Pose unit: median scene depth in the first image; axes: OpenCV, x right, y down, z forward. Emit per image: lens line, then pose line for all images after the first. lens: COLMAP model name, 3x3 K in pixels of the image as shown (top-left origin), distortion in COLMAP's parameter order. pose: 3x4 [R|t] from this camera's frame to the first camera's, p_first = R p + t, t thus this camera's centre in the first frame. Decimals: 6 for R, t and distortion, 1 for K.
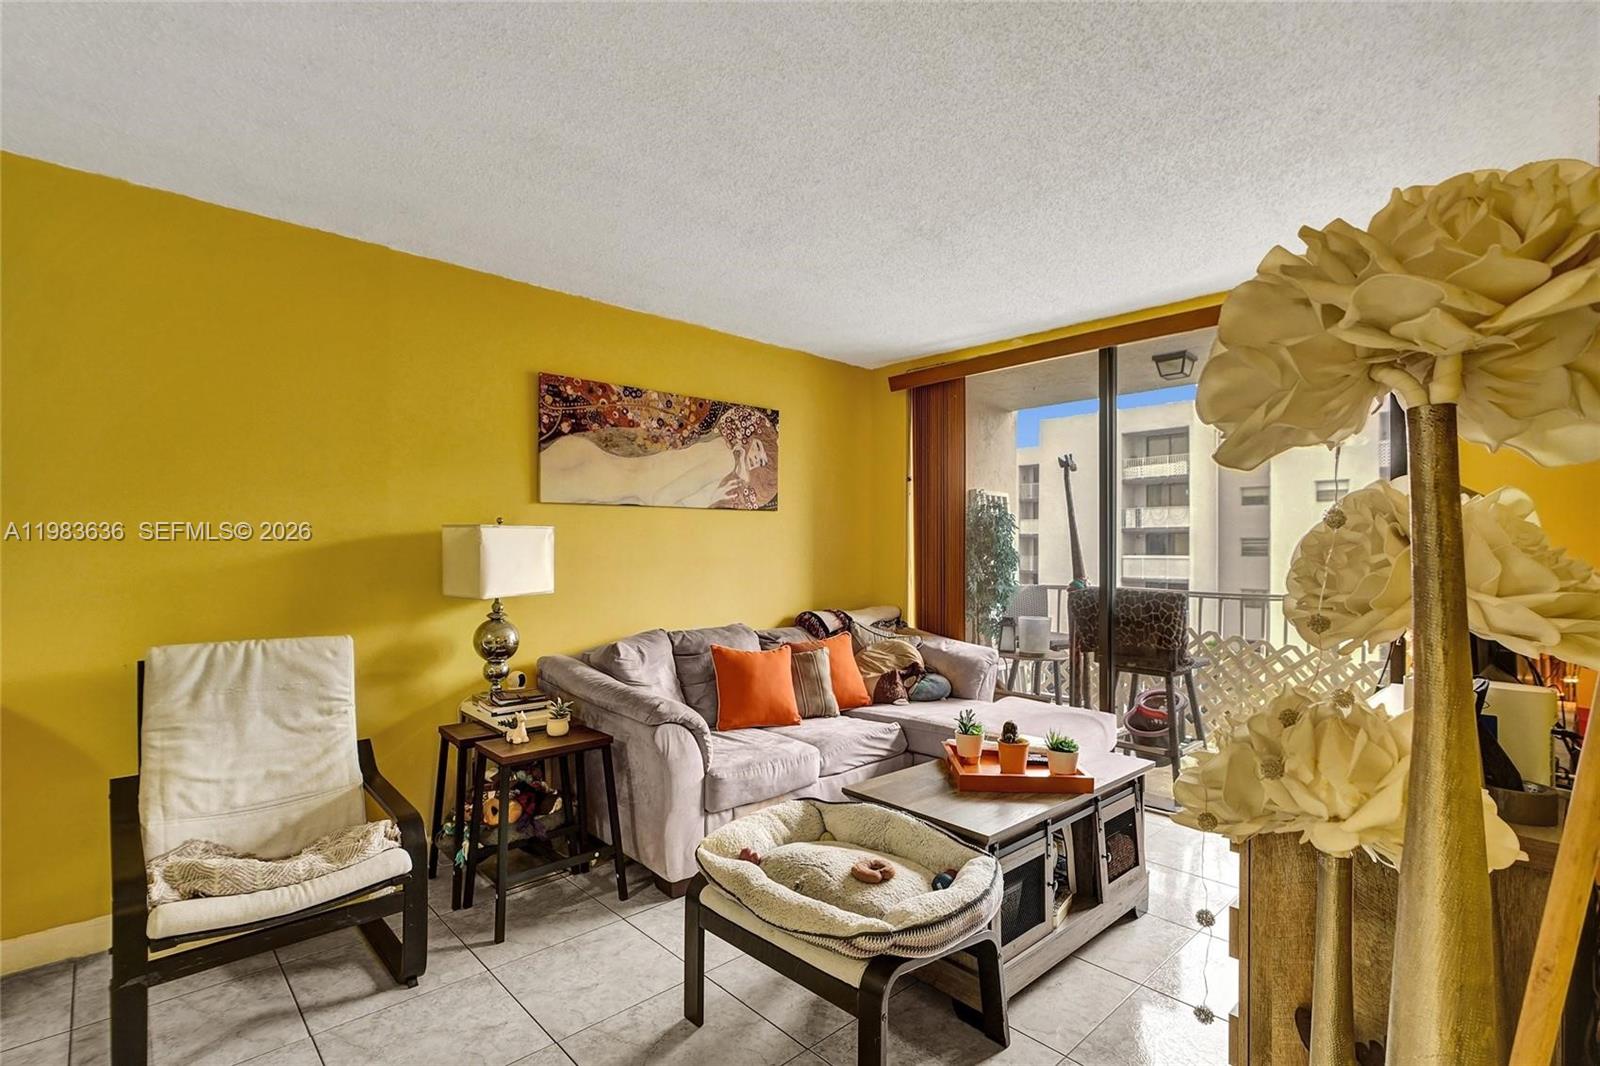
lens RADIAL K [[745.6, 0, 741.6], [0, 745.6, 549.0], [0, 0, 1]] dist [-0.003688, 0.000353]
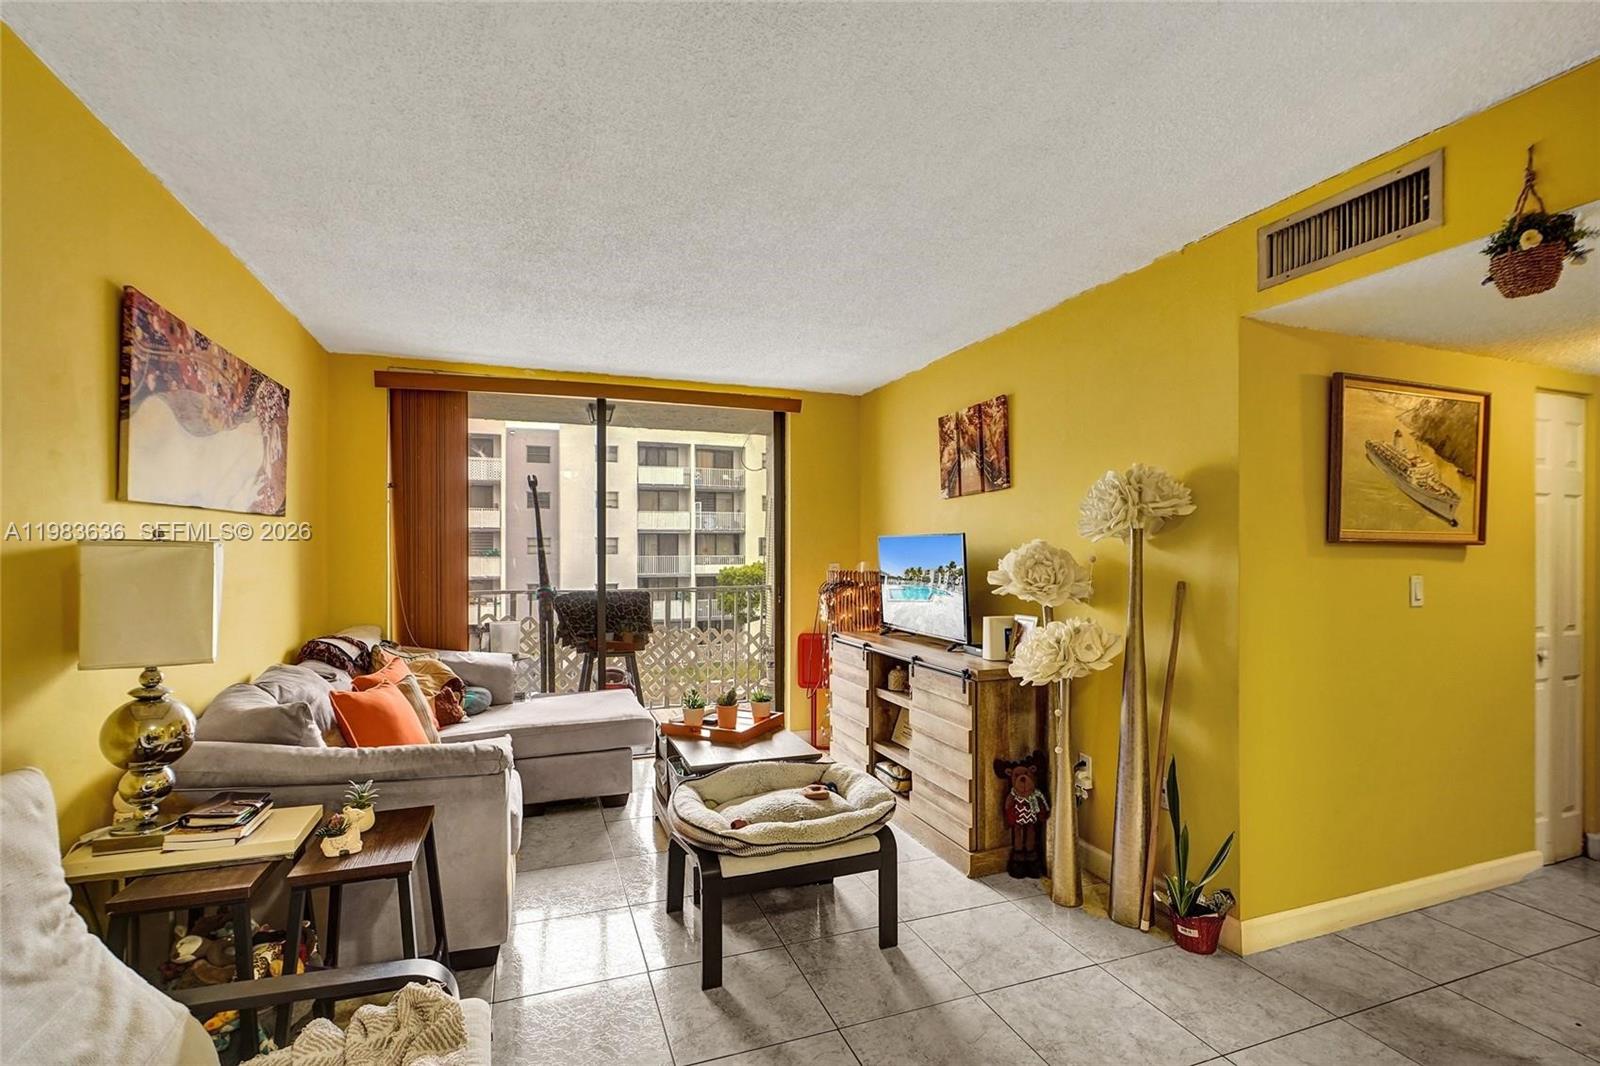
lens RADIAL K [[745.6, 0, 810.7], [0, 745.6, 552.9], [0, 0, 1]] dist [-0.003688, 0.000353]
pose [[0.362185, -0.009041, 0.932062, -0.537593], [0.002391, 0.999959, 0.008771, -0.020848], [-0.932103, -0.000948, 0.362192, 0.224191]]
